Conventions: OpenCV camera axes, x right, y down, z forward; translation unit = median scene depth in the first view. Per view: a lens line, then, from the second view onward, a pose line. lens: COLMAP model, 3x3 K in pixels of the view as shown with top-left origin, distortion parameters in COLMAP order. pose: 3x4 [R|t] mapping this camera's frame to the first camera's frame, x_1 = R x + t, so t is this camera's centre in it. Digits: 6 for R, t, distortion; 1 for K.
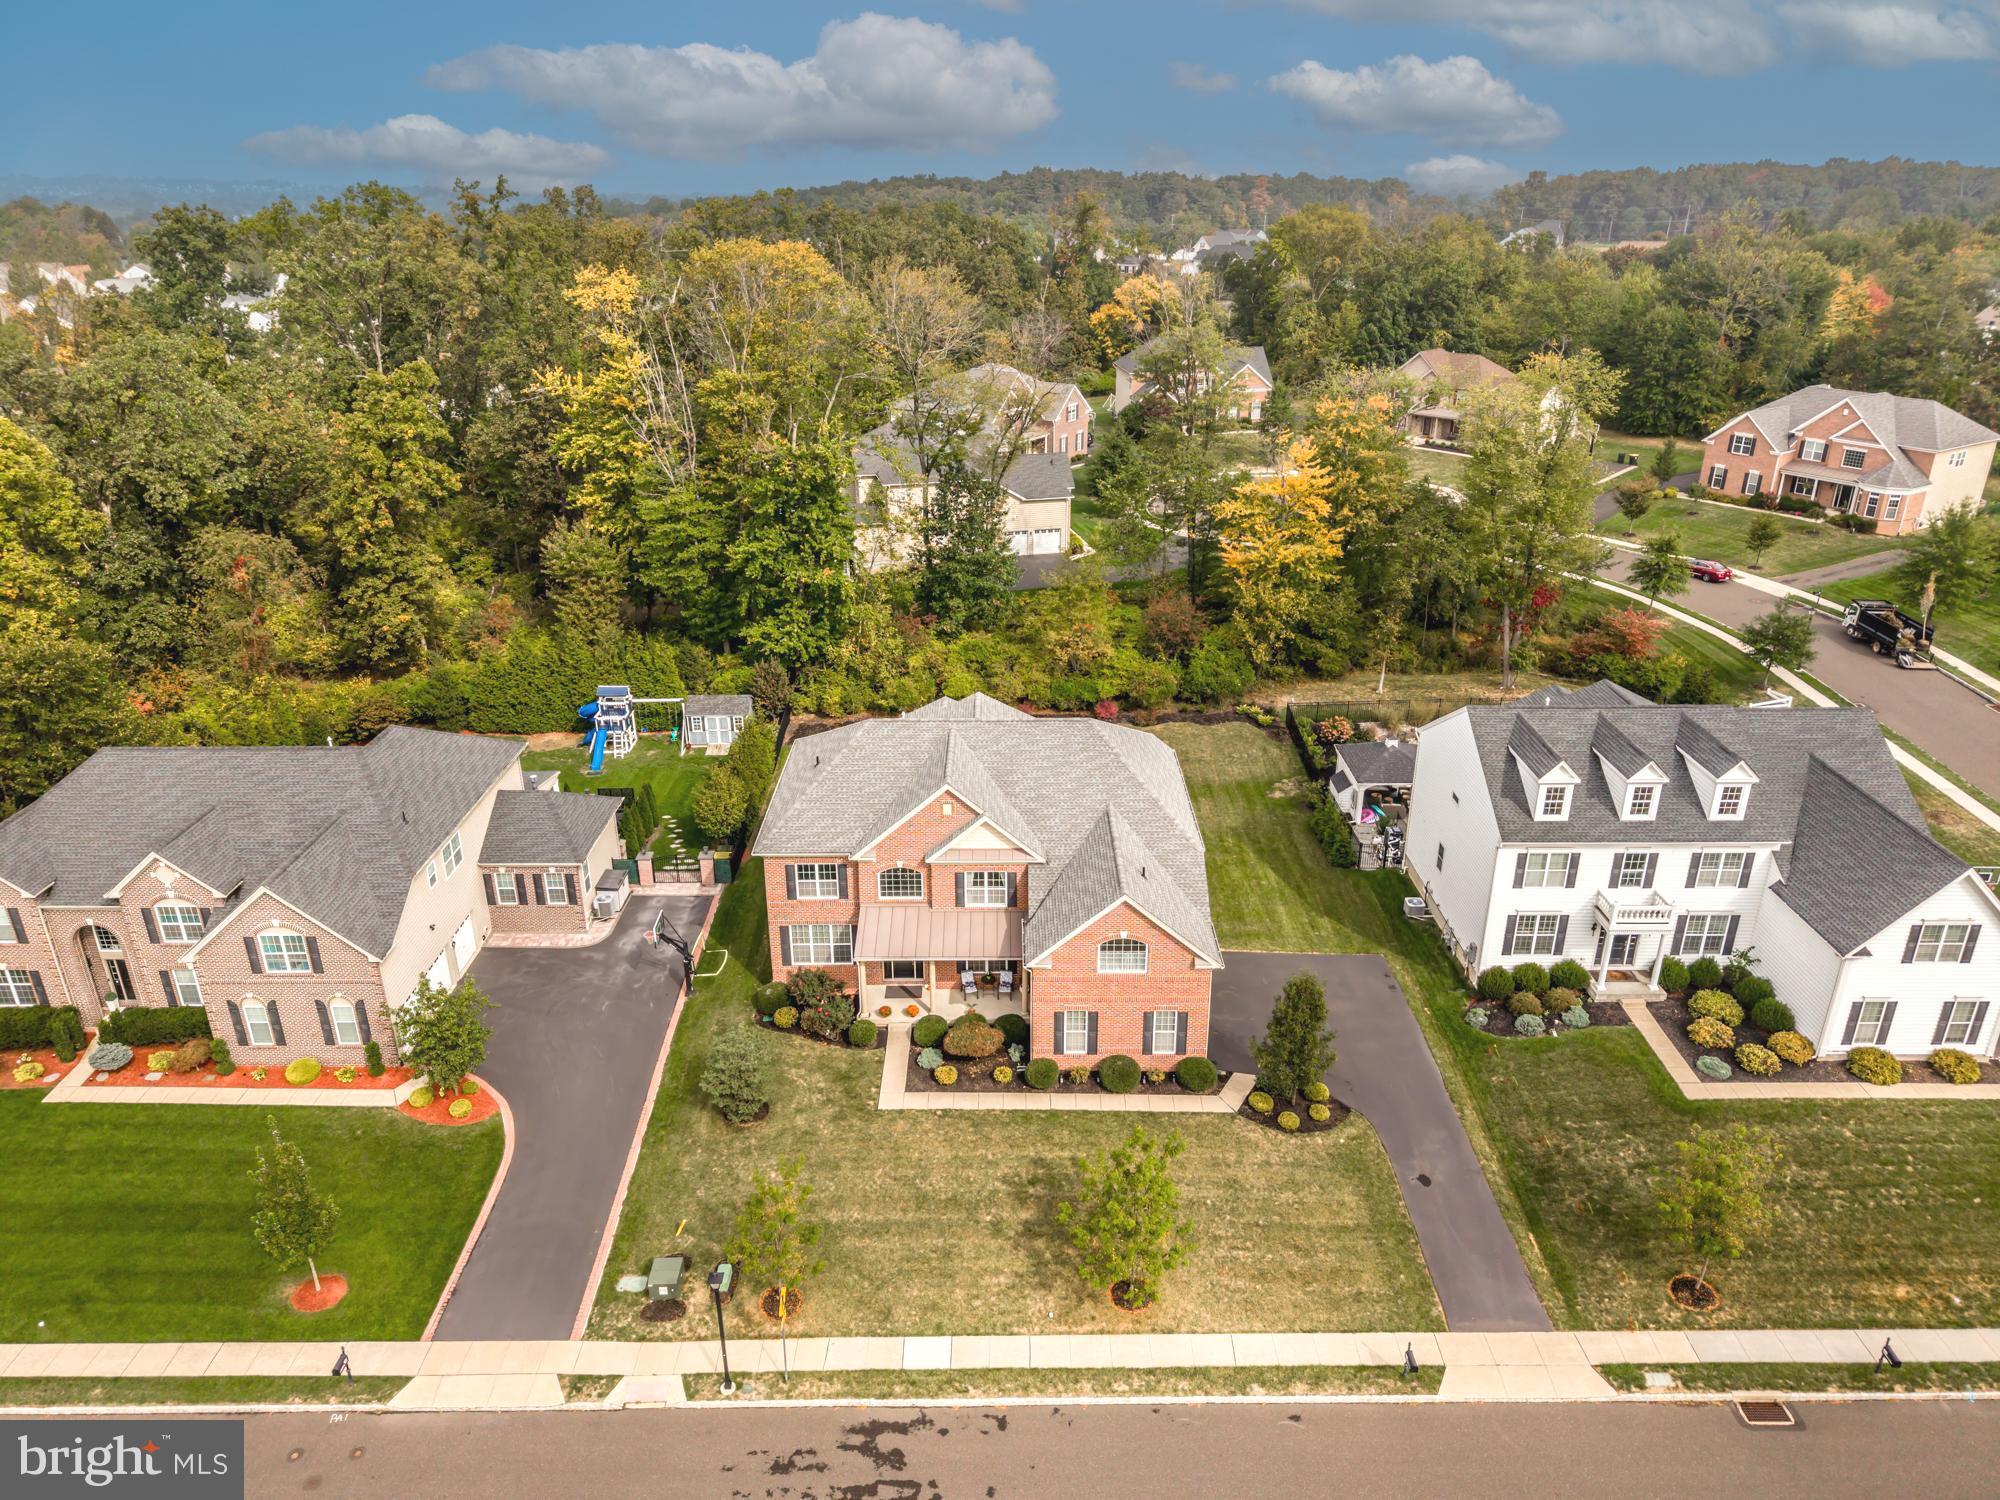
lens RADIAL K [[1338.0, 0, 1000.0], [0, 1338.0, 750.0], [0, 0, 1]] dist [0.044357, -0.059921]
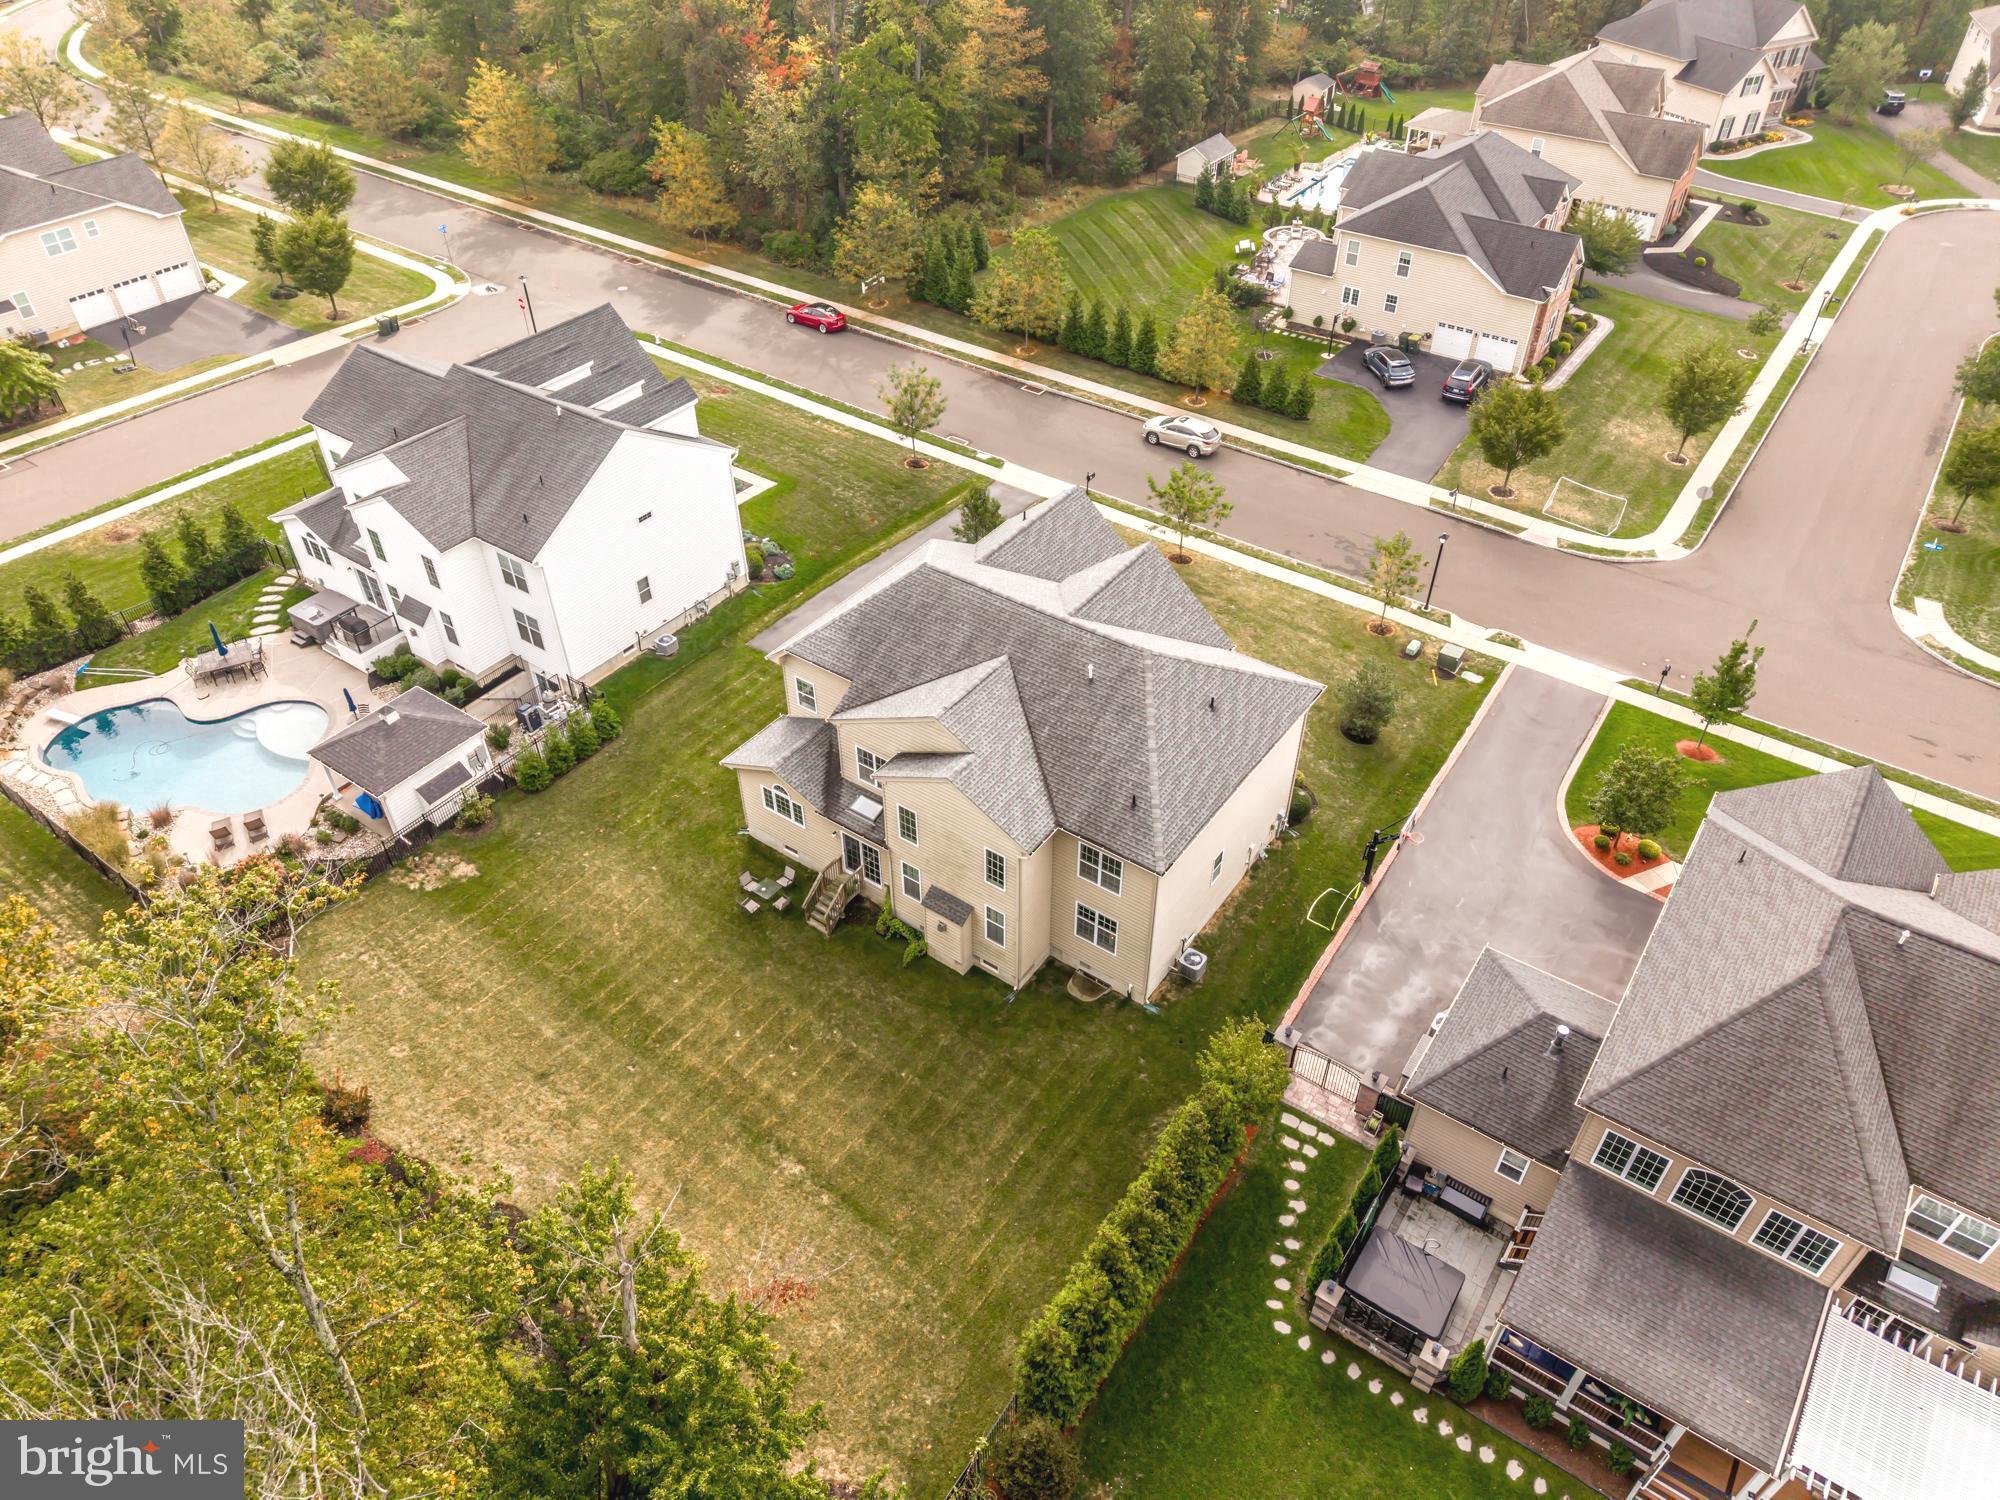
lens RADIAL K [[1354.1, 0, 998.5], [0, 1354.1, 749.2], [0, 0, 1]] dist [0.032470, -0.037450]
pose [[-0.817538, -0.364701, 0.445672, -0.444001], [0.230413, 0.502102, 0.833548, -0.747602], [-0.527769, 0.784147, -0.326456, 1.493489]]
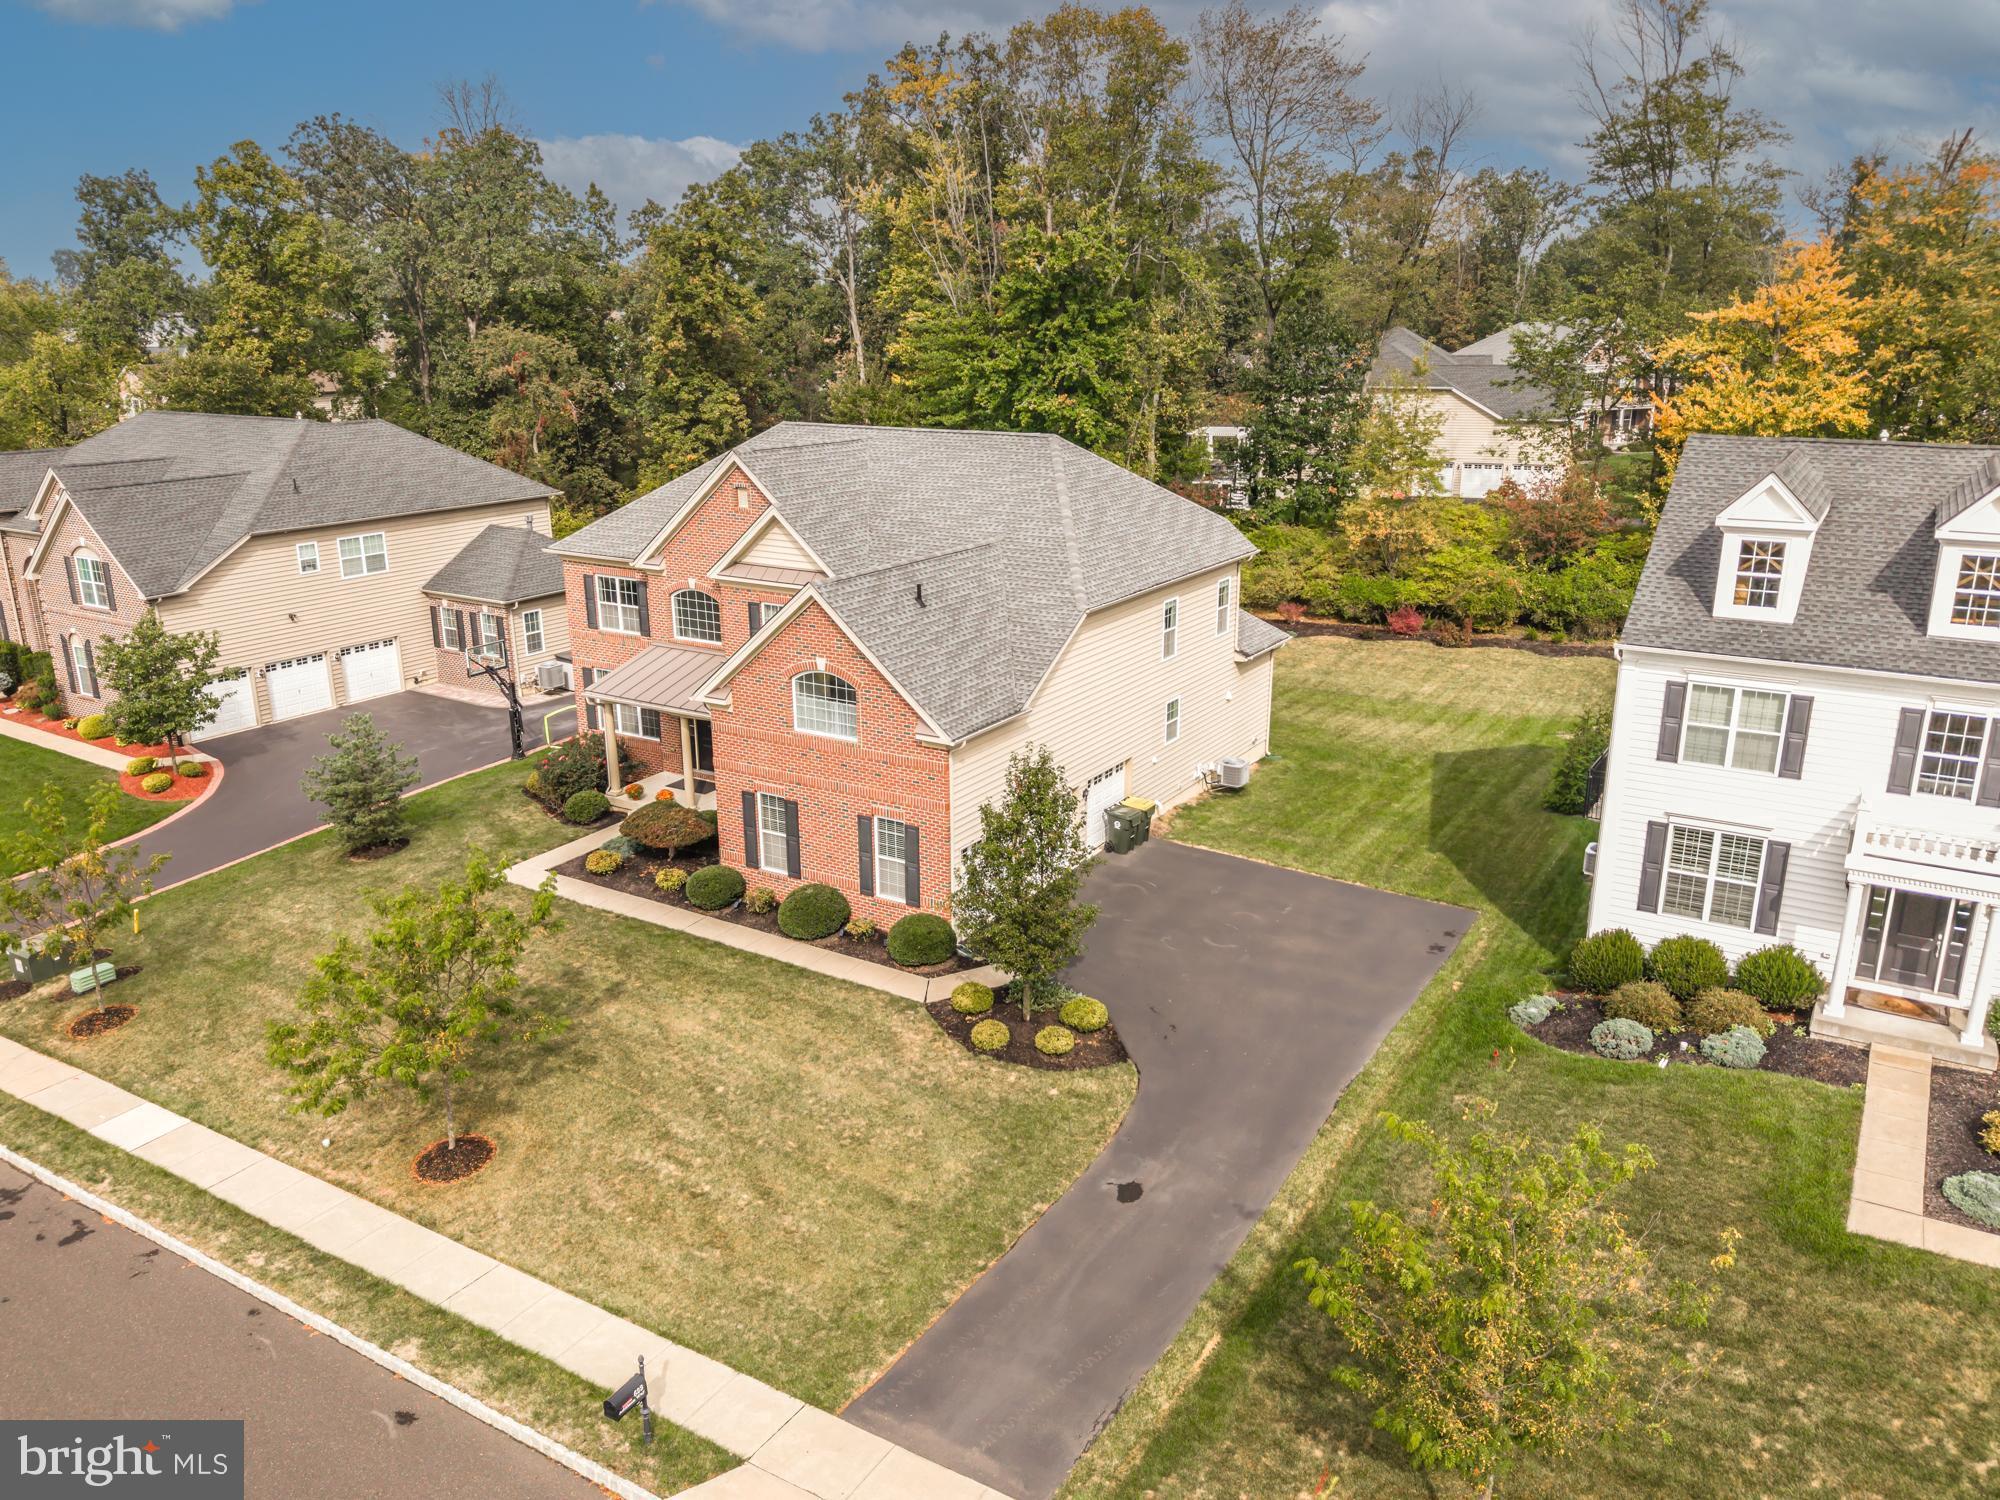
lens RADIAL K [[1469.4, 0, 1004.3], [0, 1469.4, 751.8], [0, 0, 1]] dist [0.038065, -0.054619]
pose [[0.853068, 0.151401, -0.499353, 0.462041], [-0.203548, 0.977721, -0.051291, 0.180827], [0.480462, 0.145397, 0.864879, 0.448237]]
